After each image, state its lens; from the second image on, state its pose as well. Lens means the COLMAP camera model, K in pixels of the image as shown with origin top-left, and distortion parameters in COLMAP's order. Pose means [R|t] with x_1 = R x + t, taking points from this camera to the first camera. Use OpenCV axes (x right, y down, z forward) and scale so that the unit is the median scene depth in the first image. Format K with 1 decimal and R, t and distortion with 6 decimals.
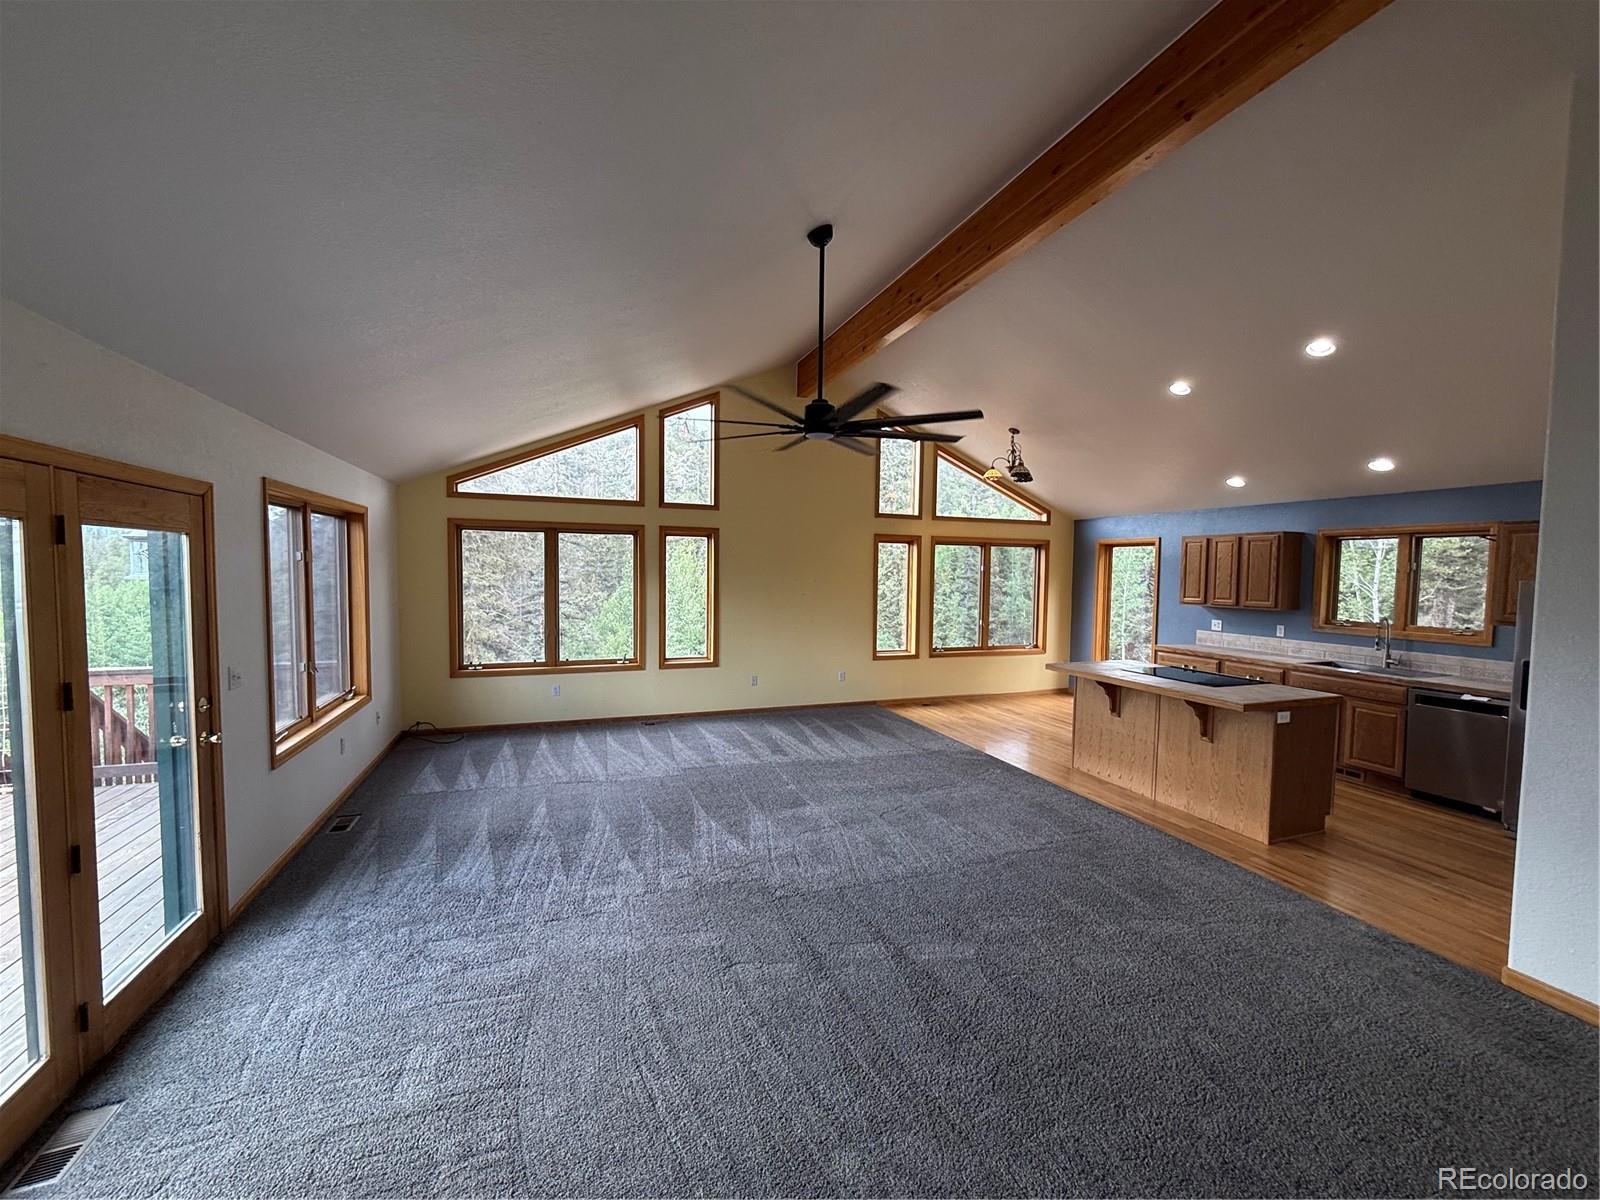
lens RADIAL K [[638.2, 0, 802.7], [0, 638.2, 600.6], [0, 0, 1]] dist [-0.001631, 0.000356]
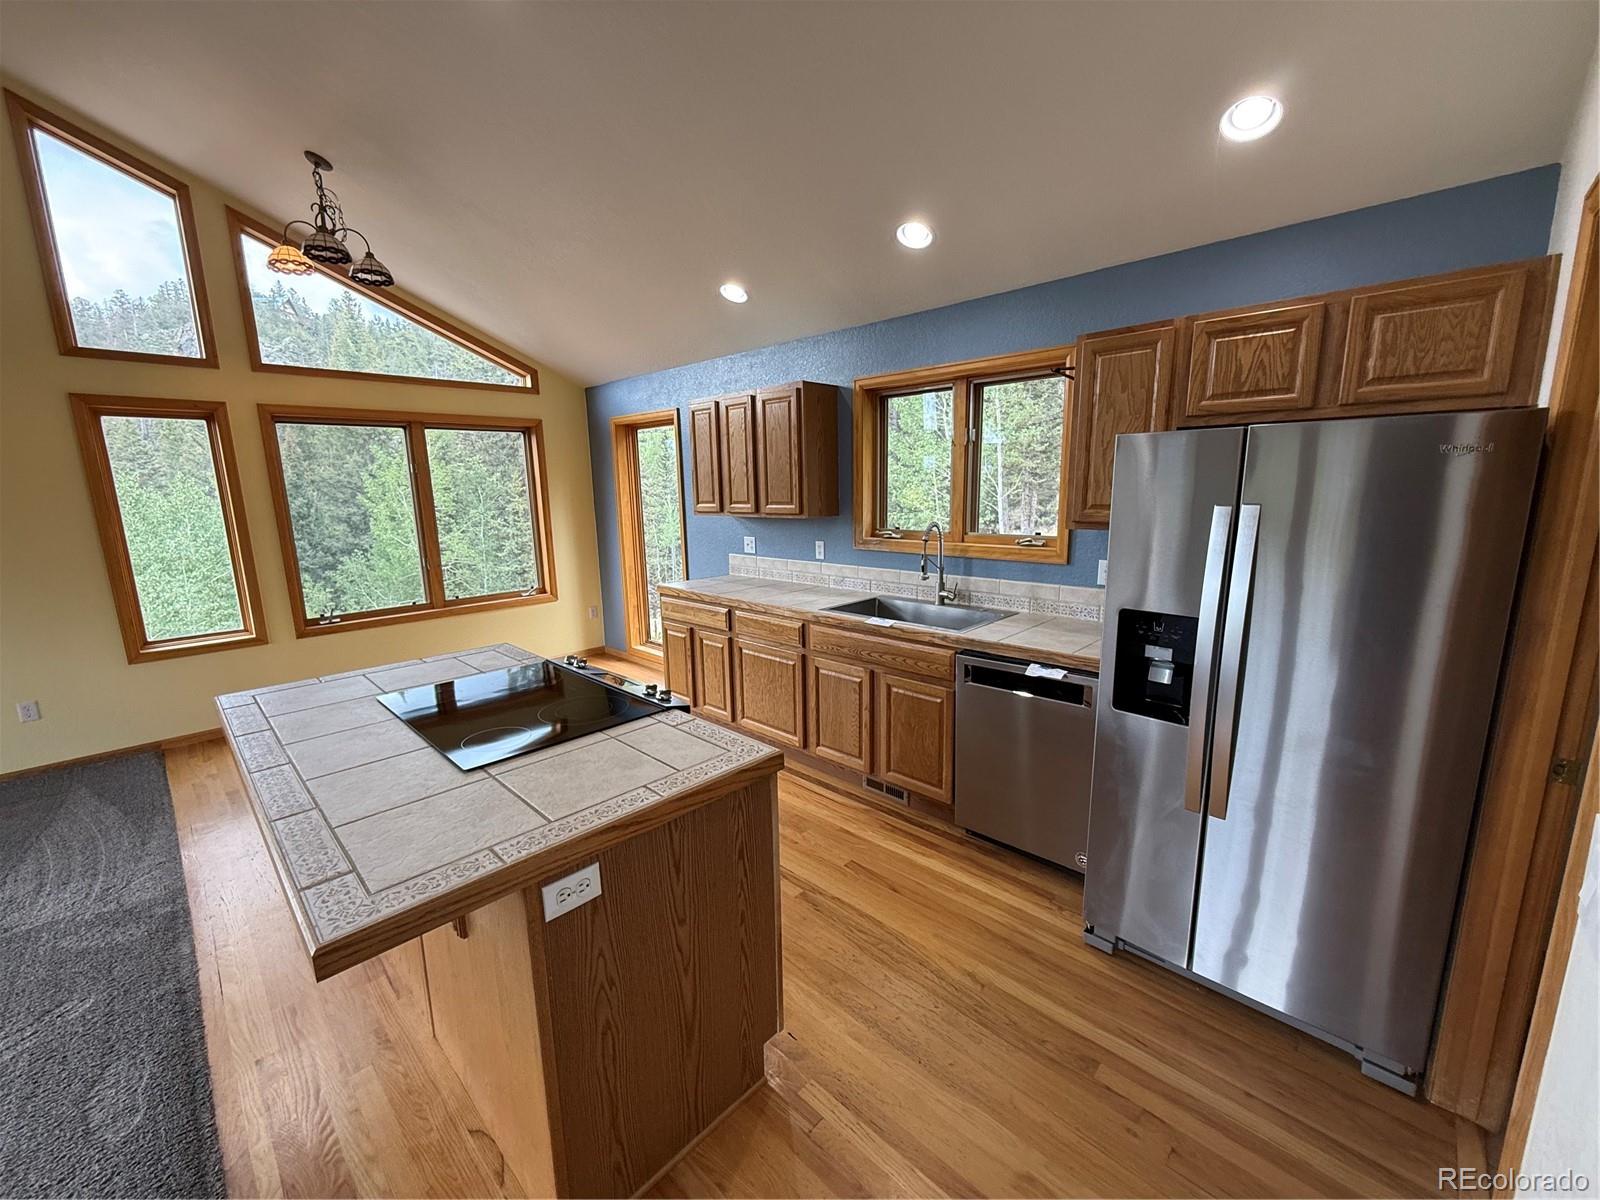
lens RADIAL K [[638.2, 0, 805.0], [0, 638.2, 596.6], [0, 0, 1]] dist [-0.001631, 0.000356]
pose [[0.901032, -0.108099, 0.420067, 0.483233], [0.054402, 0.988964, 0.137808, 0.005417], [-0.430328, -0.101317, 0.896969, 0.452053]]
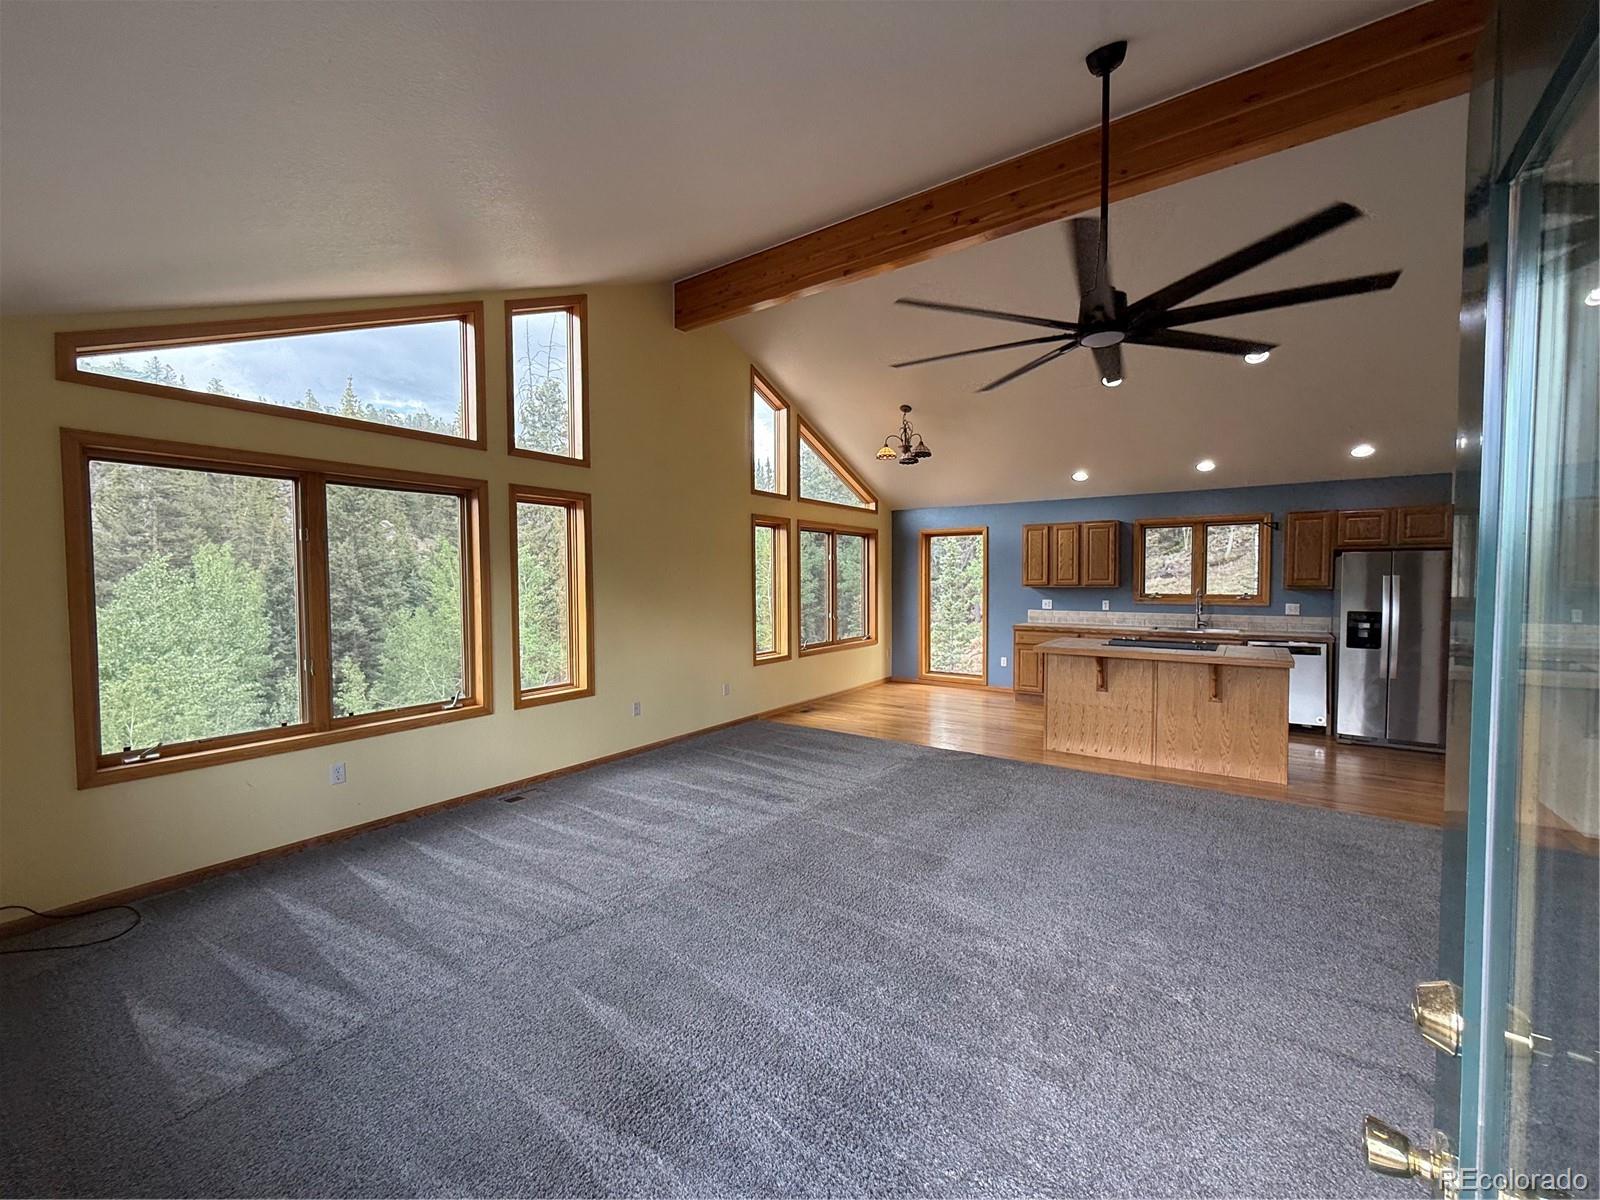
lens RADIAL K [[638.2, 0, 803.5], [0, 638.2, 600.3], [0, 0, 1]] dist [-0.001631, 0.000356]
pose [[0.824213, -0.037728, 0.565022, -0.390368], [0.043877, 0.999033, 0.002704, 0.010891], [-0.564577, 0.022563, 0.825072, 0.354797]]
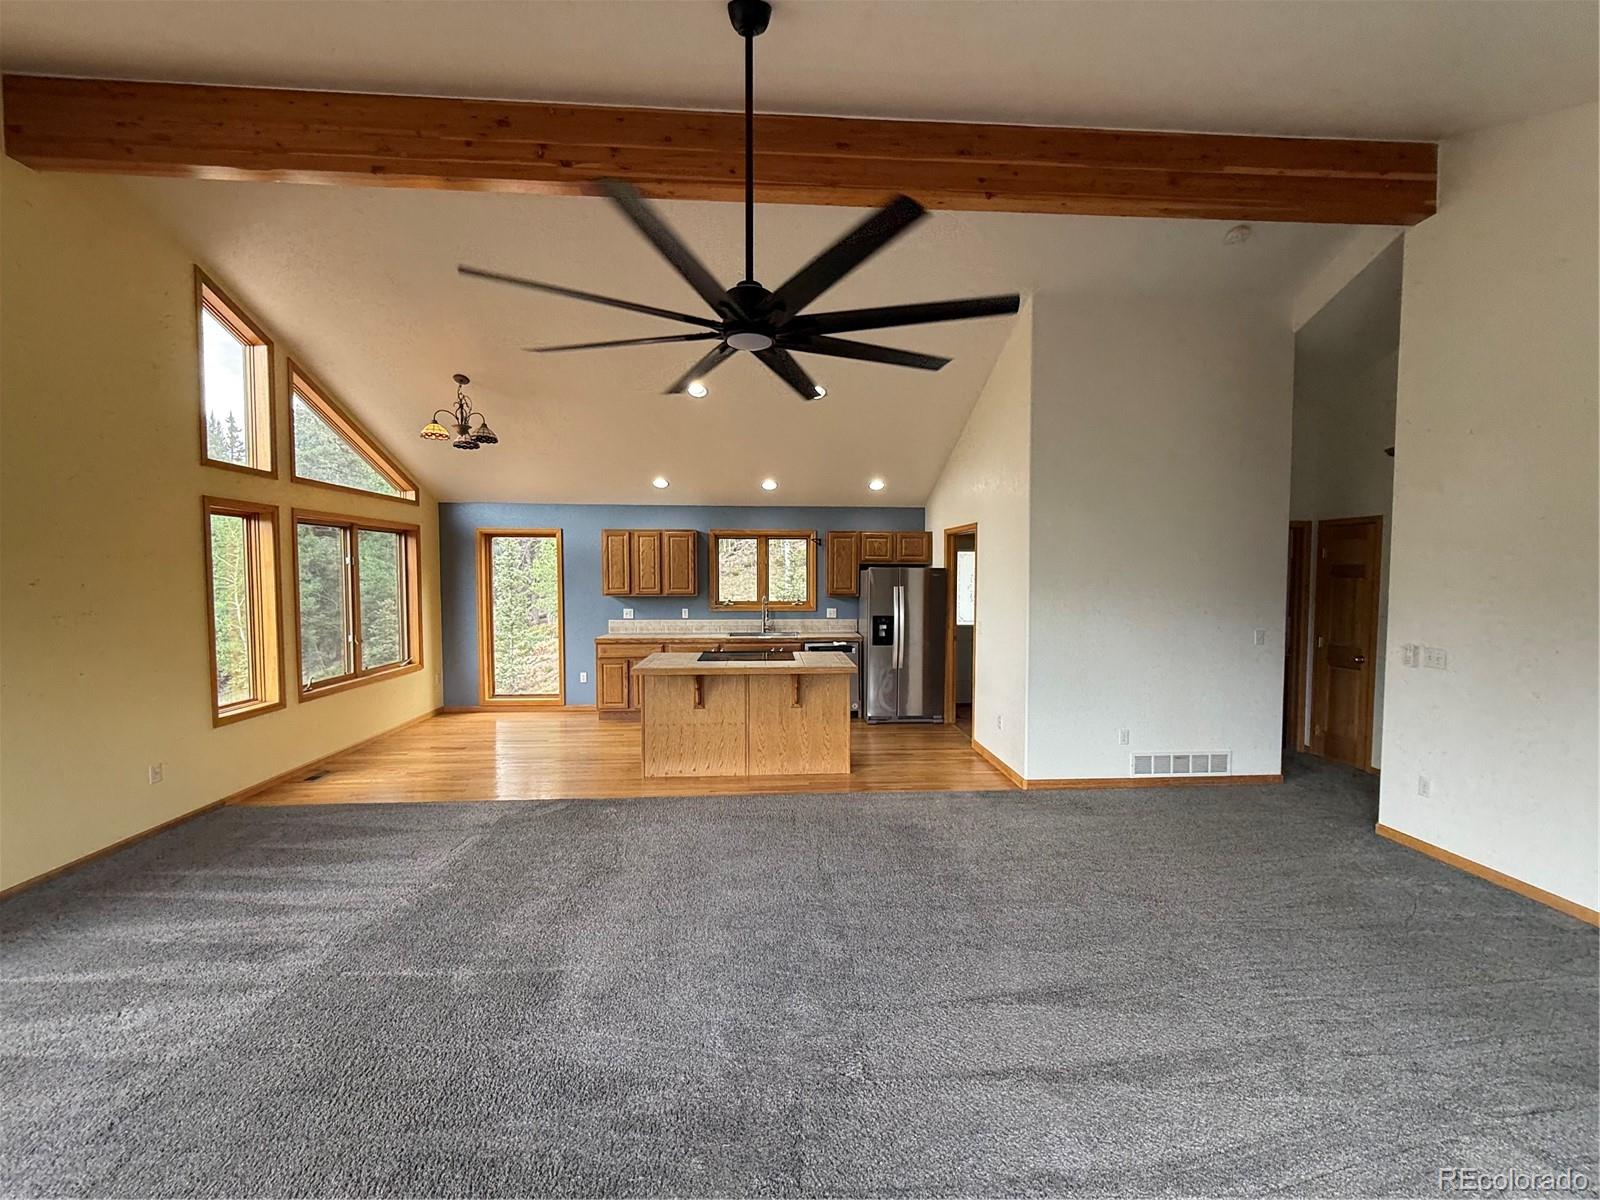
lens RADIAL K [[638.2, 0, 805.0], [0, 638.2, 600.9], [0, 0, 1]] dist [-0.001631, 0.000356]
pose [[0.289973, -0.056736, 0.955352, -0.333249], [0.050130, 0.997771, 0.044040, -0.017655], [-0.955721, 0.035122, 0.292171, 0.453843]]
